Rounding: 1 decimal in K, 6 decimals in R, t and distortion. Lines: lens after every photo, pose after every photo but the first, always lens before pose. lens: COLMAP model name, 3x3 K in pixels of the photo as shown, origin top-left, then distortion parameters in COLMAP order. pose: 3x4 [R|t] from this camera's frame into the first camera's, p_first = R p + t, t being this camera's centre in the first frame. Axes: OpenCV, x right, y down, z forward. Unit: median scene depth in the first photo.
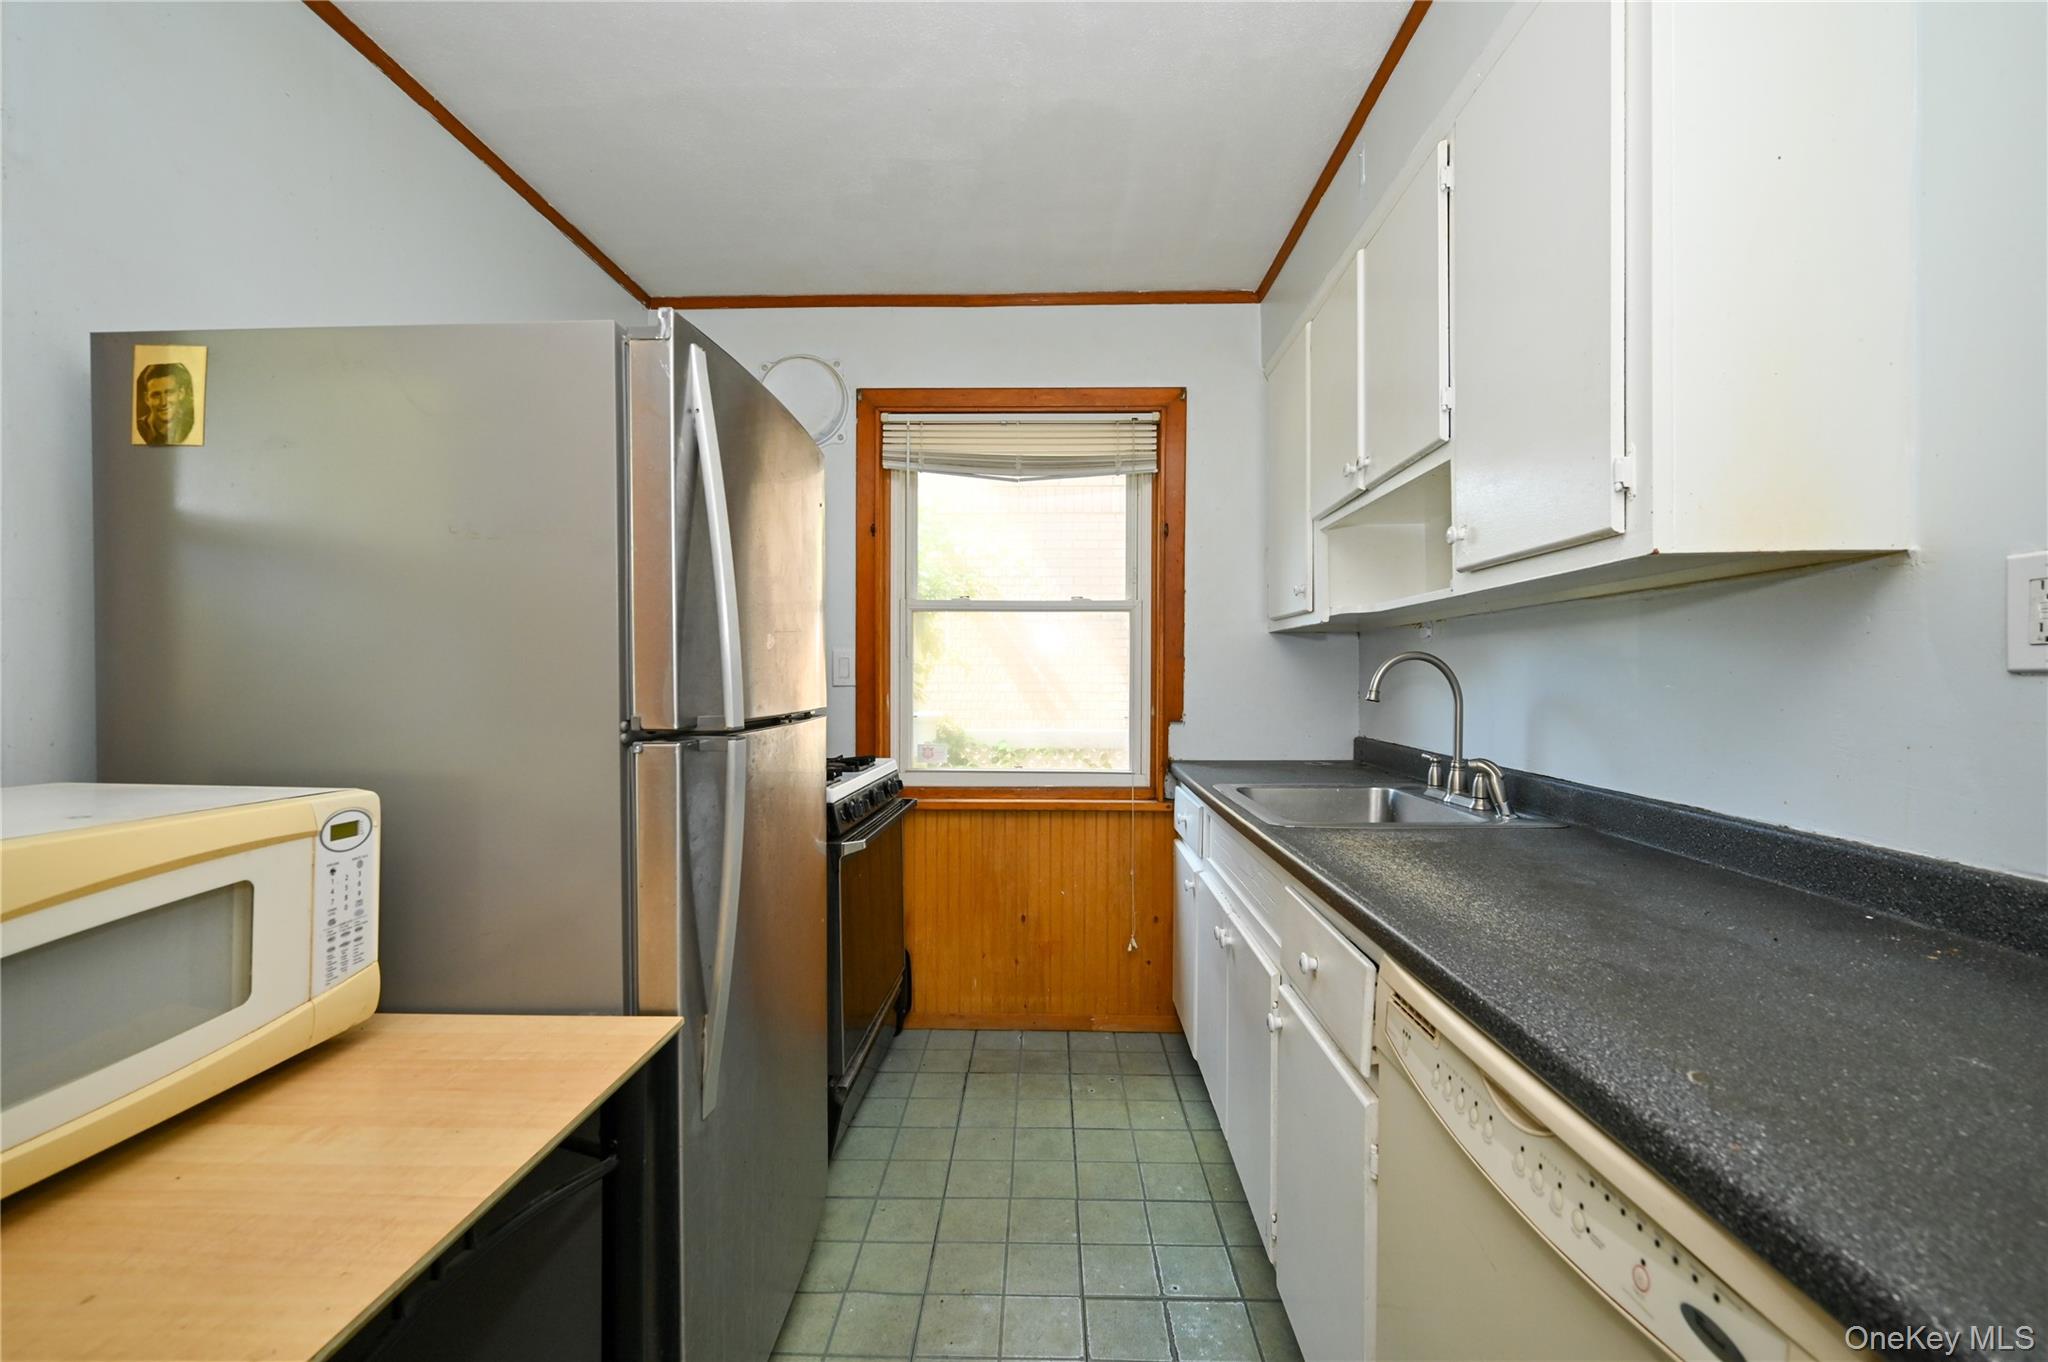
lens RADIAL K [[855.1, 0, 1023.6], [0, 855.1, 682.9], [0, 0, 1]] dist [-0.004525, 0.000501]
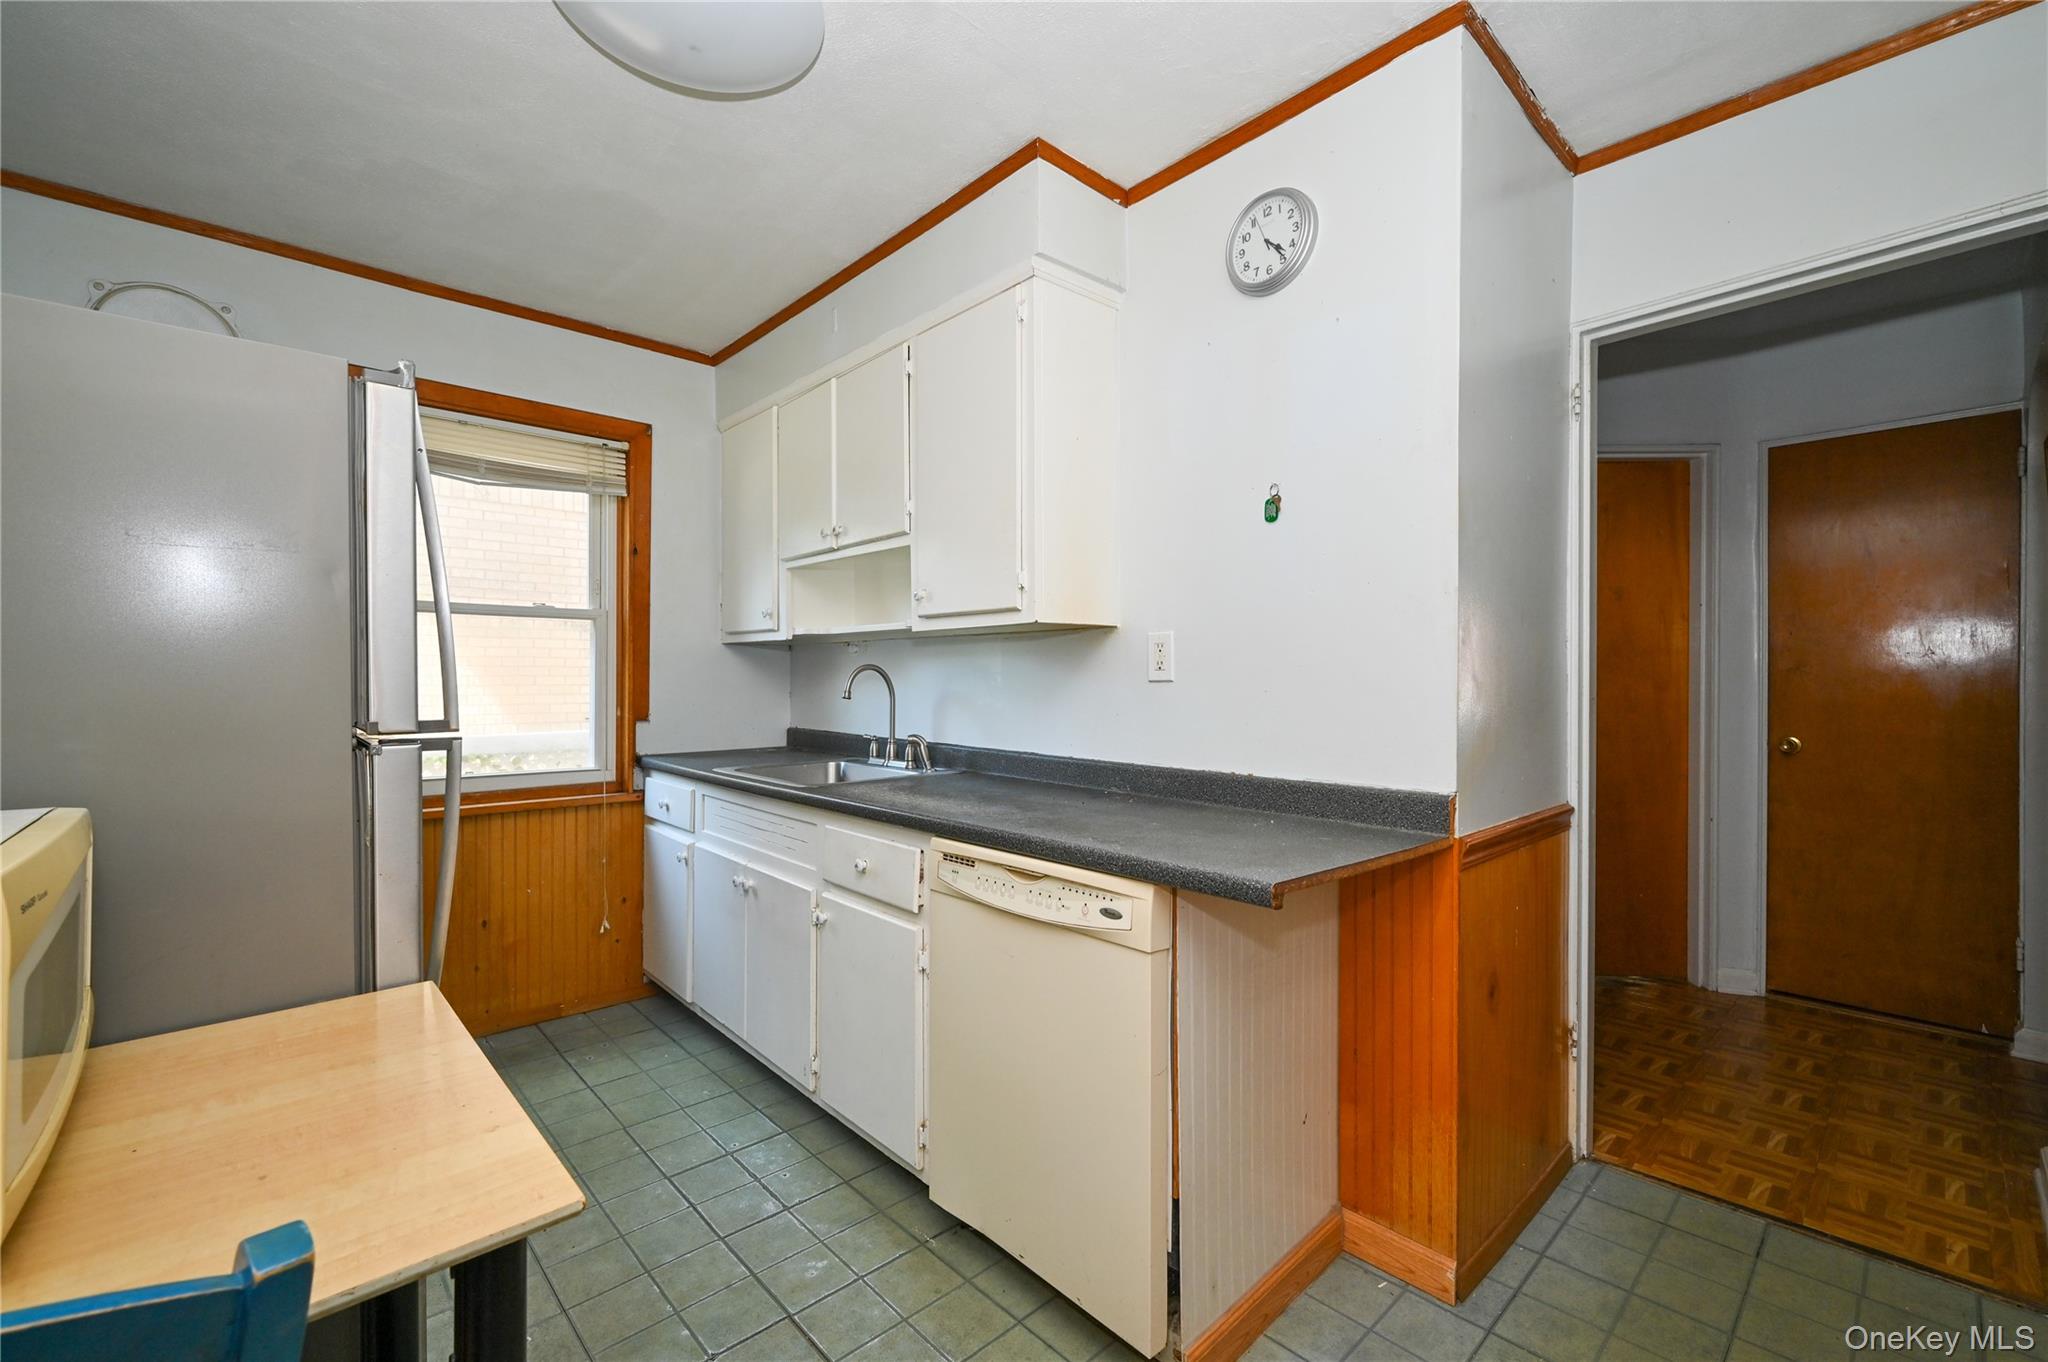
lens RADIAL K [[855.1, 0, 1026.6], [0, 855.1, 681.6], [0, 0, 1]] dist [-0.004525, 0.000501]
pose [[0.711735, -0.001750, 0.702446, -0.257345], [0.003007, 0.999995, -0.000556, -0.003661], [-0.702441, 0.002508, 0.711737, -0.156448]]
